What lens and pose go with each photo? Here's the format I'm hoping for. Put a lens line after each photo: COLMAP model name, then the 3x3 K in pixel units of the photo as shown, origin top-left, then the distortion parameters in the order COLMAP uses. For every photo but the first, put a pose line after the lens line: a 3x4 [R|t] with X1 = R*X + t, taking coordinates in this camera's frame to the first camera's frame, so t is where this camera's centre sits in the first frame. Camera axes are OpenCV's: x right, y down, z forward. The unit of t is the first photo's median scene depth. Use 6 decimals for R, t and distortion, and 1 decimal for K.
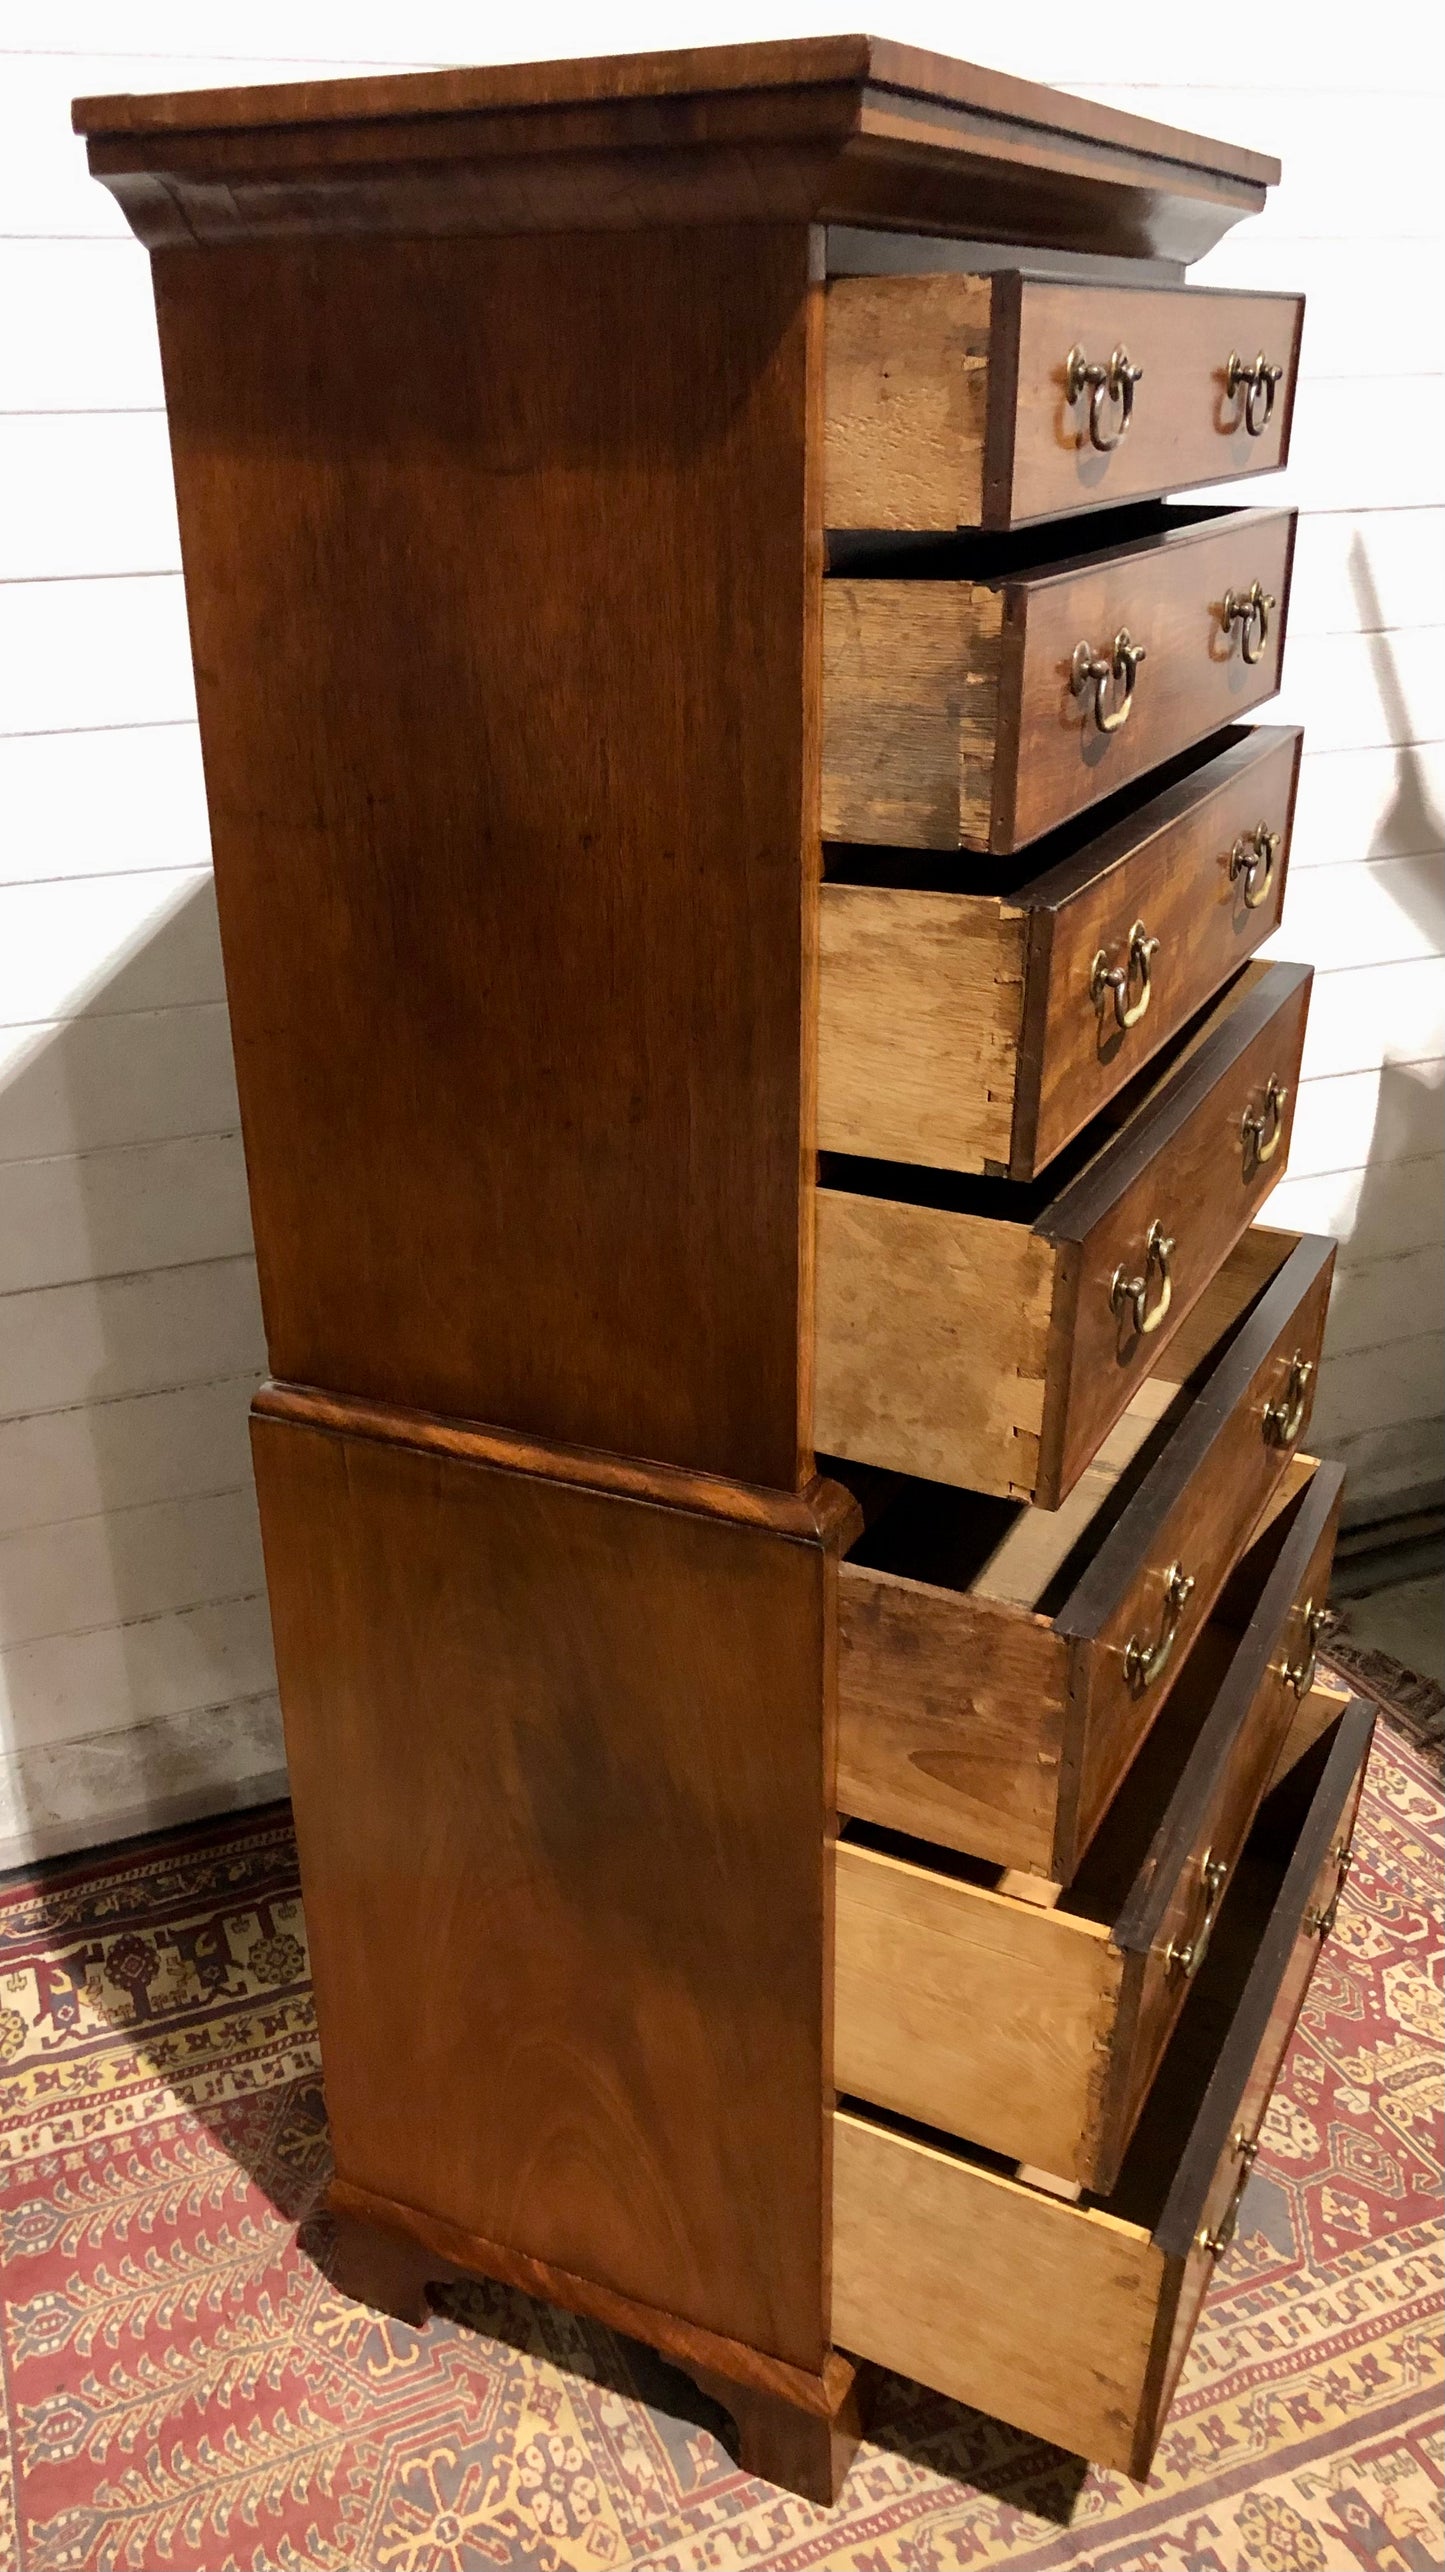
lens RADIAL K [[1804.7, 0, 700.9], [0, 1804.7, 1204.9], [0, 0, 1]] dist [-0.009803, 0.022978]
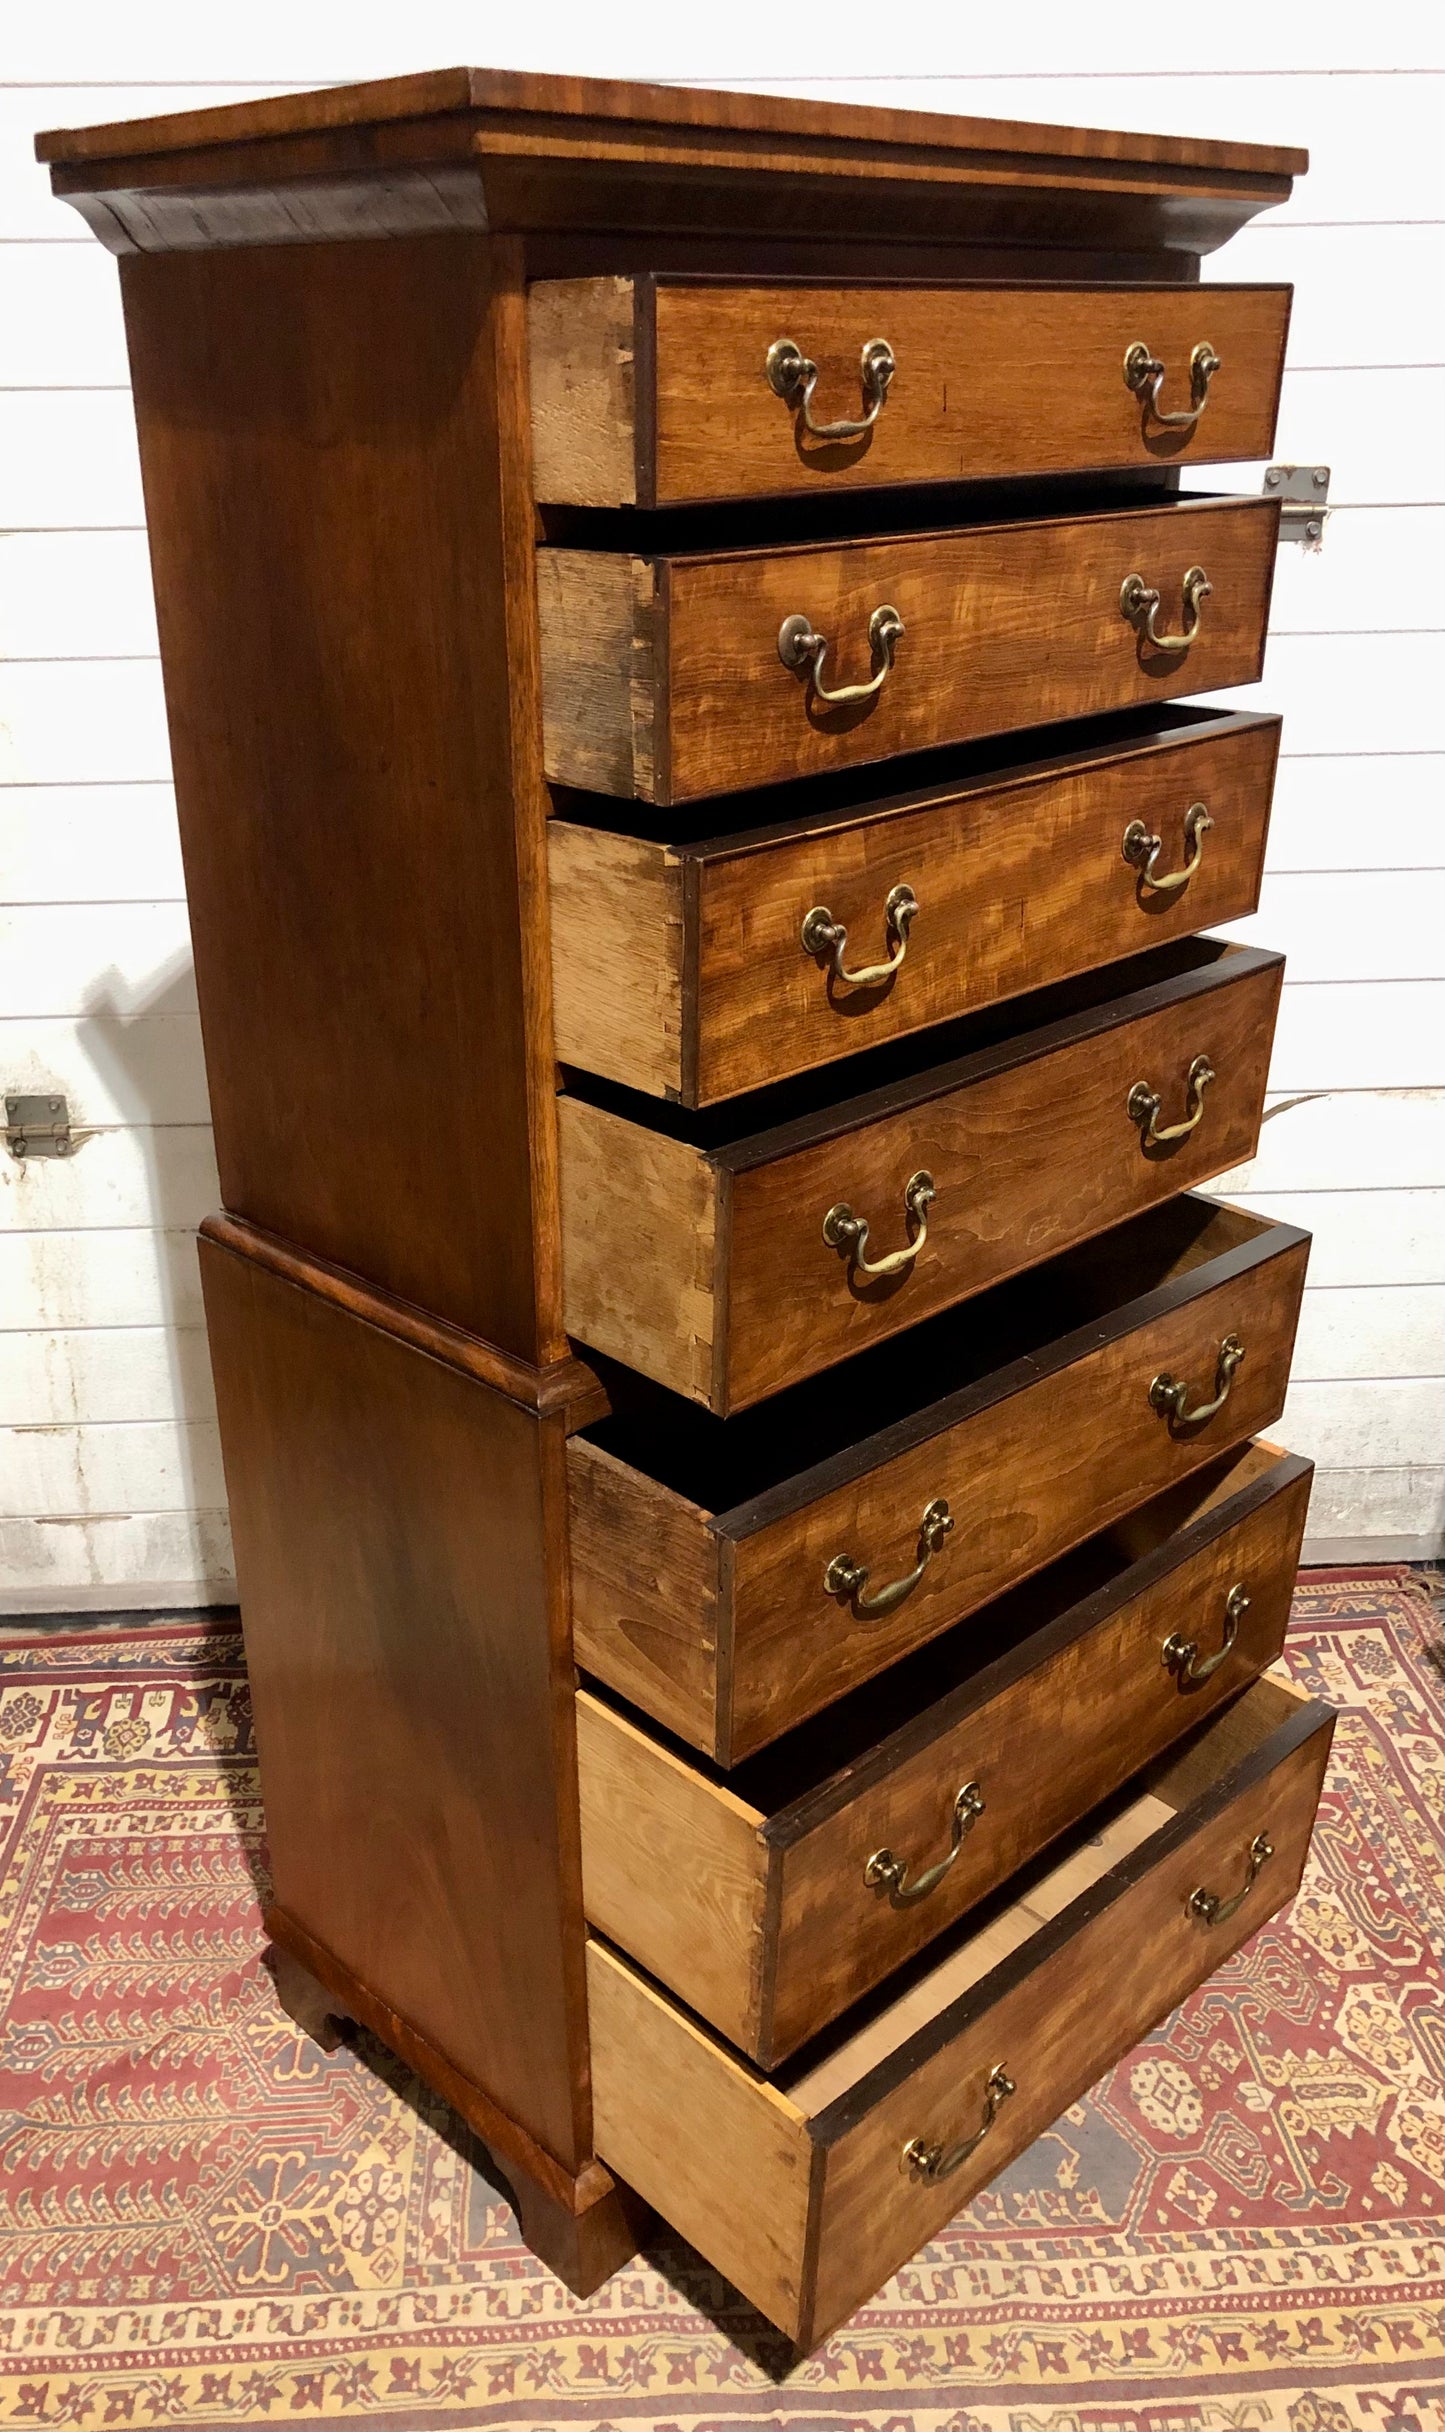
lens RADIAL K [[1707.8, 0, 720.9], [0, 1707.8, 1135.7], [0, 0, 1]] dist [-0.012401, 0.027979]
pose [[0.956016, 0.128947, -0.263451, 0.330785], [-0.127747, 0.991568, 0.021756, -0.015185], [0.264035, 0.012856, 0.964428, 0.009494]]
